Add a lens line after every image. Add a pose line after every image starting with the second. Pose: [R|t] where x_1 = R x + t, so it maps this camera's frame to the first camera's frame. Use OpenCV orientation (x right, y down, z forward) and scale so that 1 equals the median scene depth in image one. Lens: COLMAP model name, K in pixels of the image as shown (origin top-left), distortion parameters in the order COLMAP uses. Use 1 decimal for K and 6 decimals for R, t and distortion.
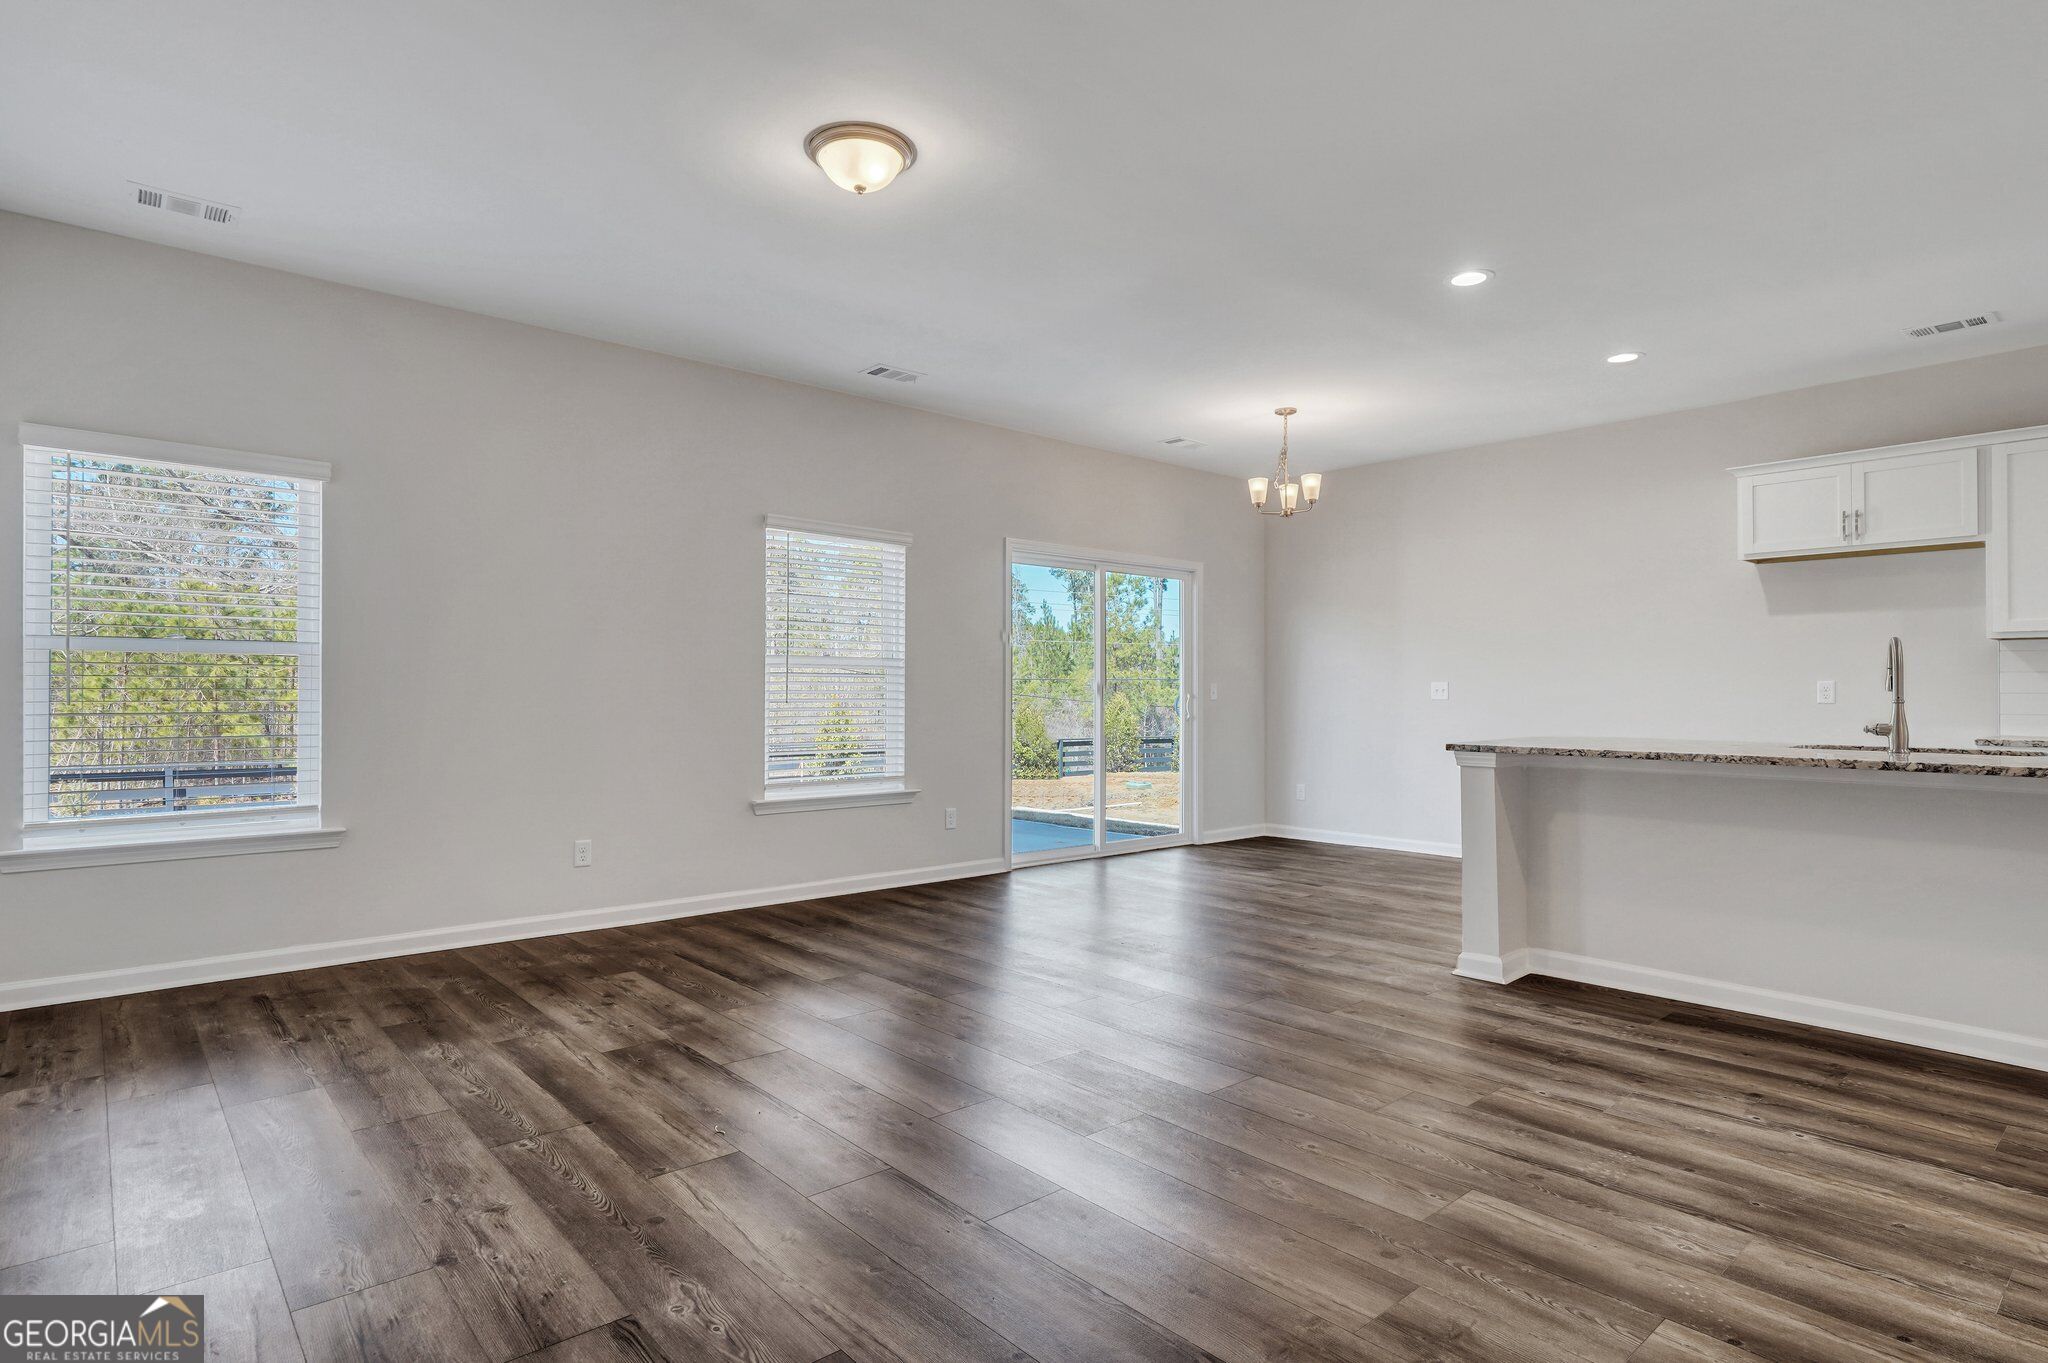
lens RADIAL K [[1074.1, 0, 1006.2], [0, 1074.1, 690.6], [0, 0, 1]] dist [-0.009785, 0.005999]
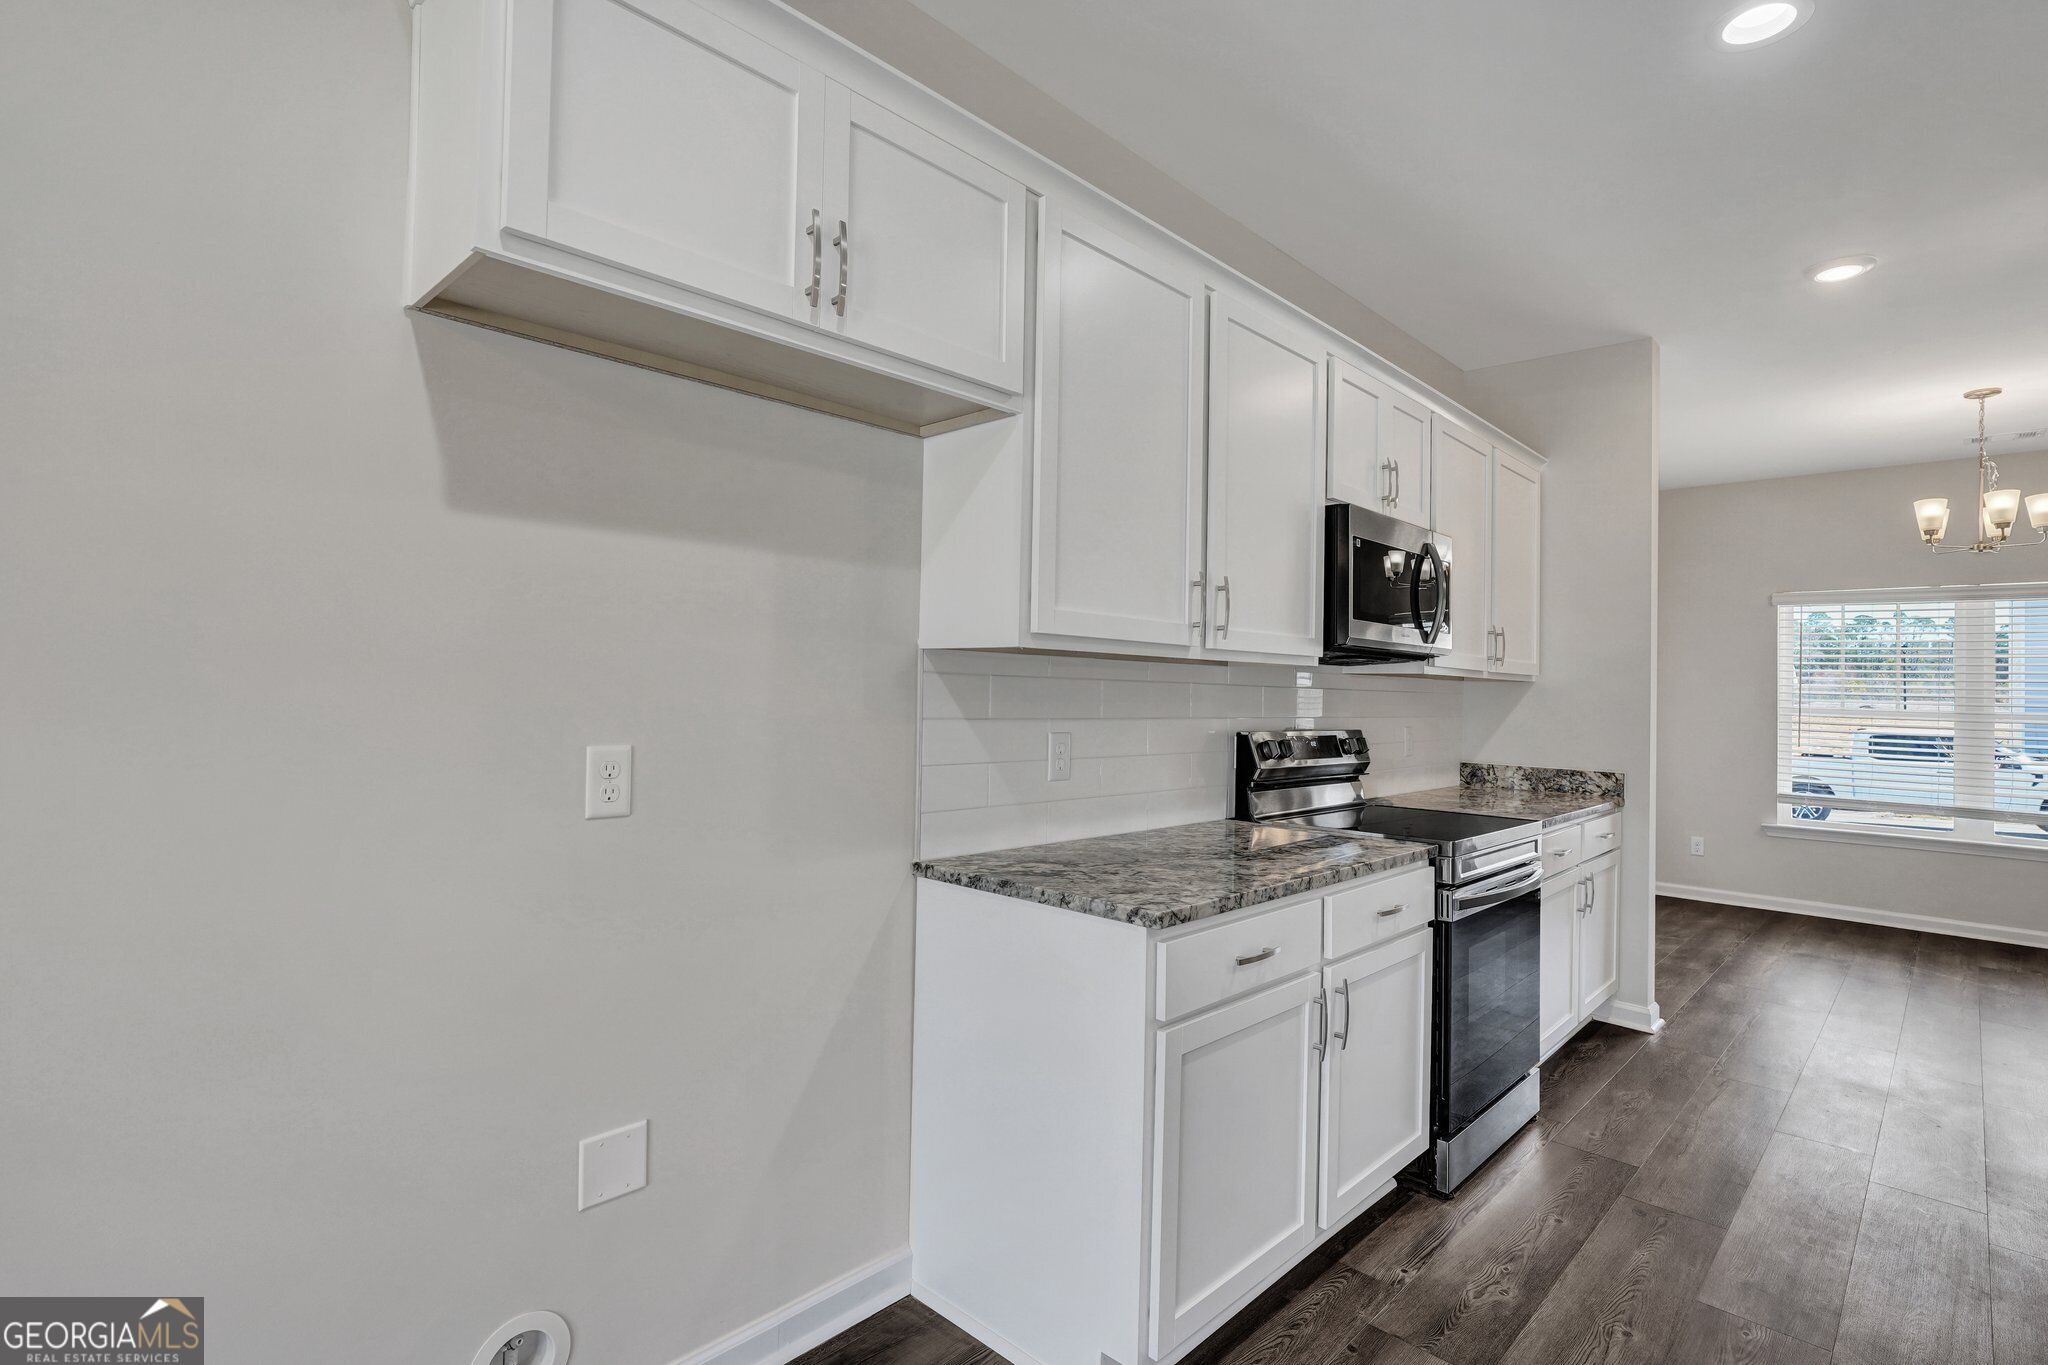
lens RADIAL K [[1000.3, 0, 1016.0], [0, 1000.3, 683.0], [0, 0, 1]] dist [-0.002358, -0.001952]
pose [[-0.100261, 0.004995, 0.994949, 0.751253], [-0.021706, 0.999738, -0.007207, -0.046527], [-0.994724, -0.022319, -0.100127, 1.497309]]
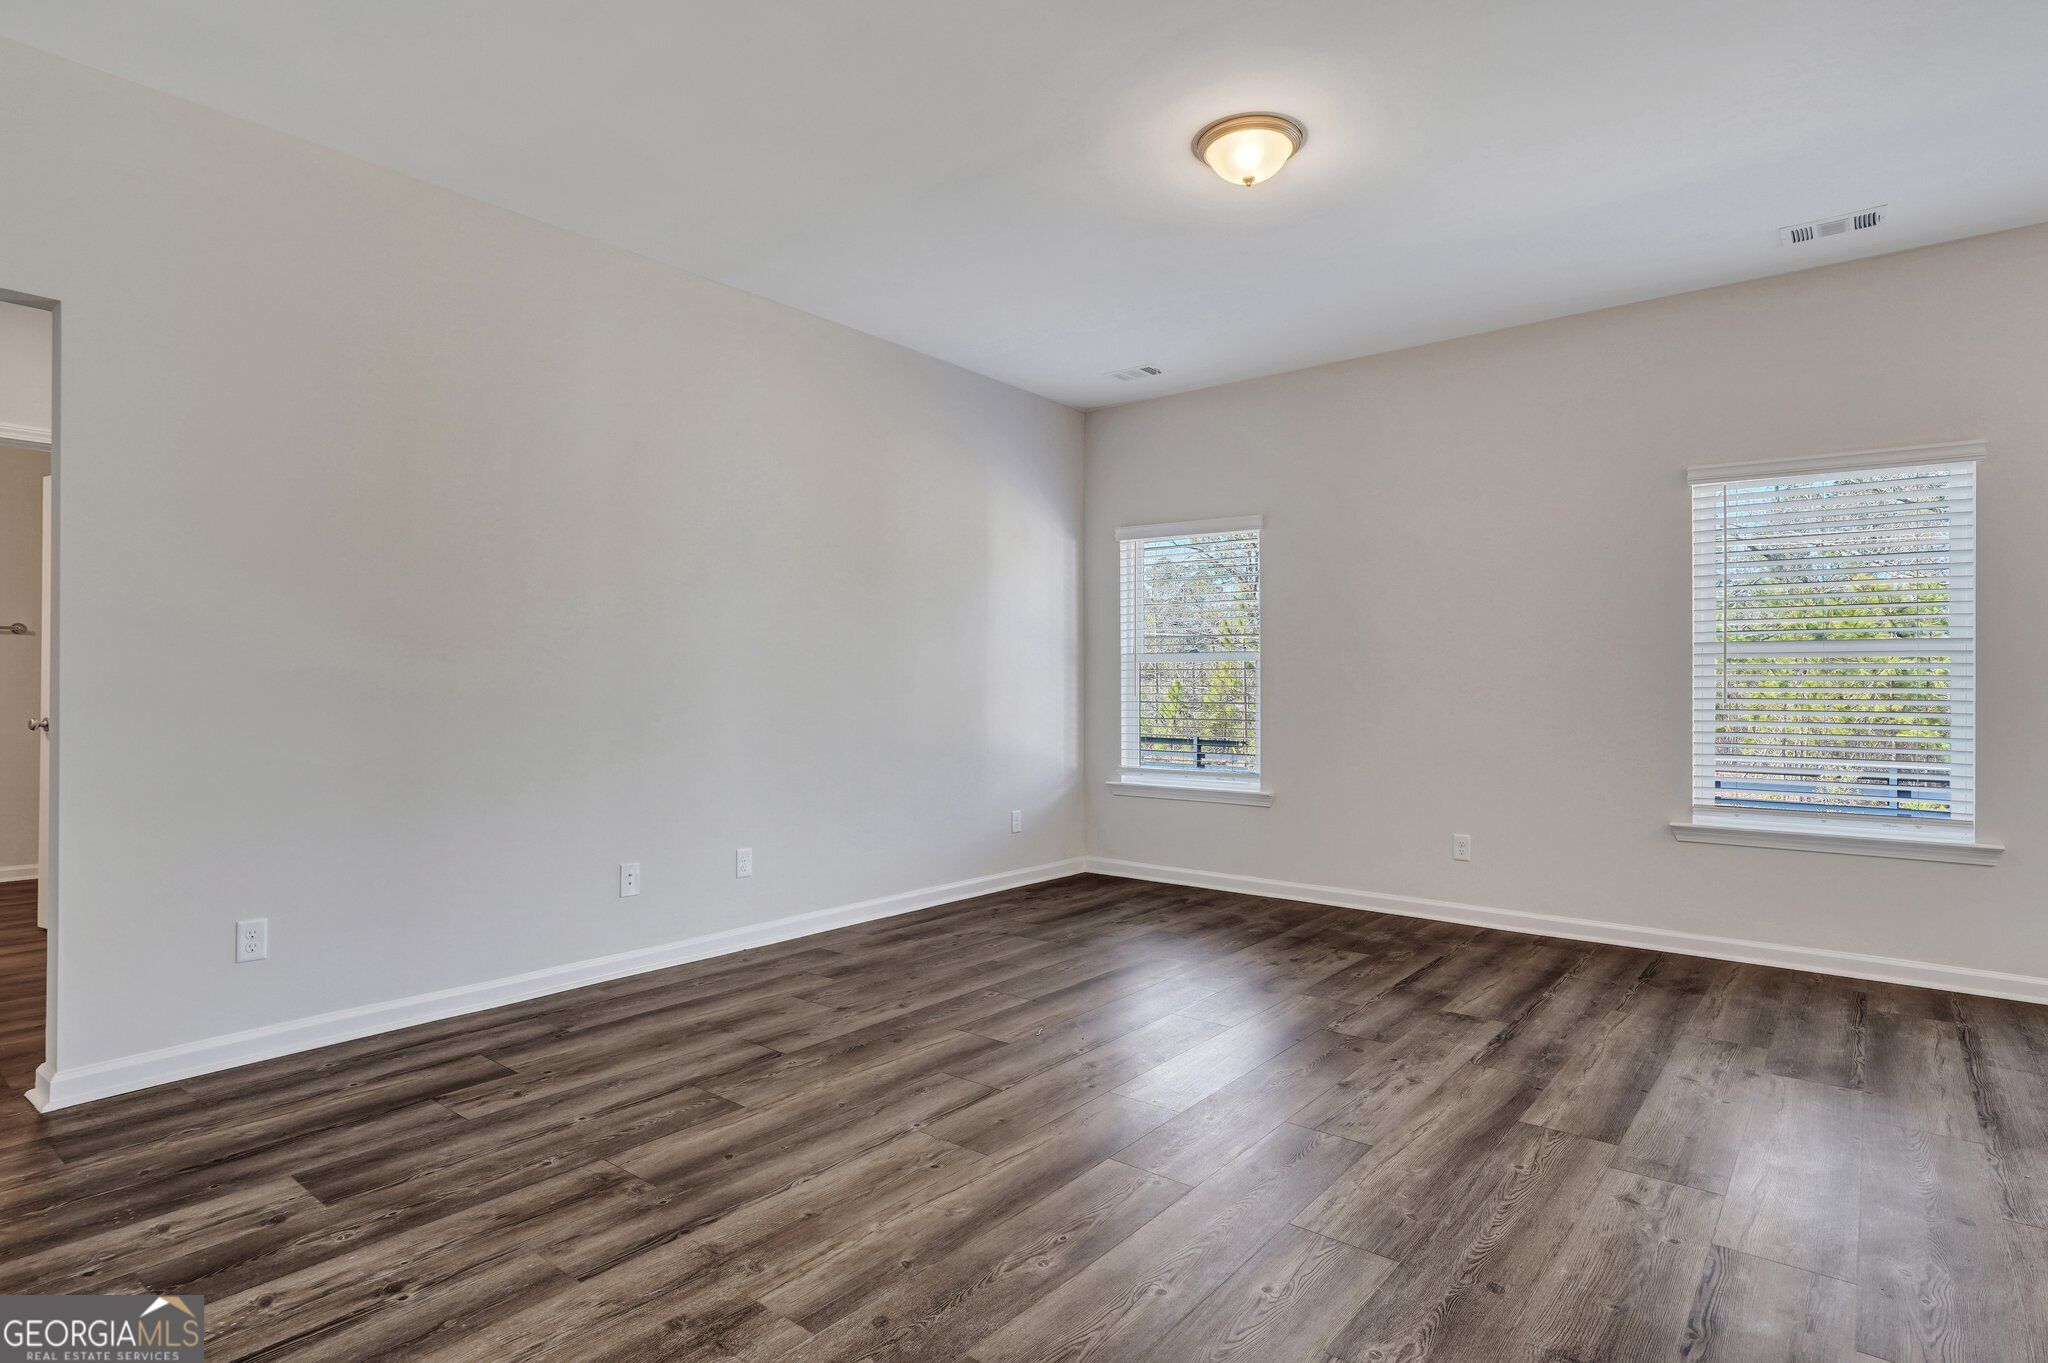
lens RADIAL K [[1074.1, 0, 1015.4], [0, 1074.1, 675.9], [0, 0, 1]] dist [-0.009785, 0.005999]
pose [[0.175466, -0.010206, -0.984433, 0.765509], [-0.001832, 0.999941, -0.010693, 0.001631], [0.984484, 0.003680, 0.175437, 0.582882]]
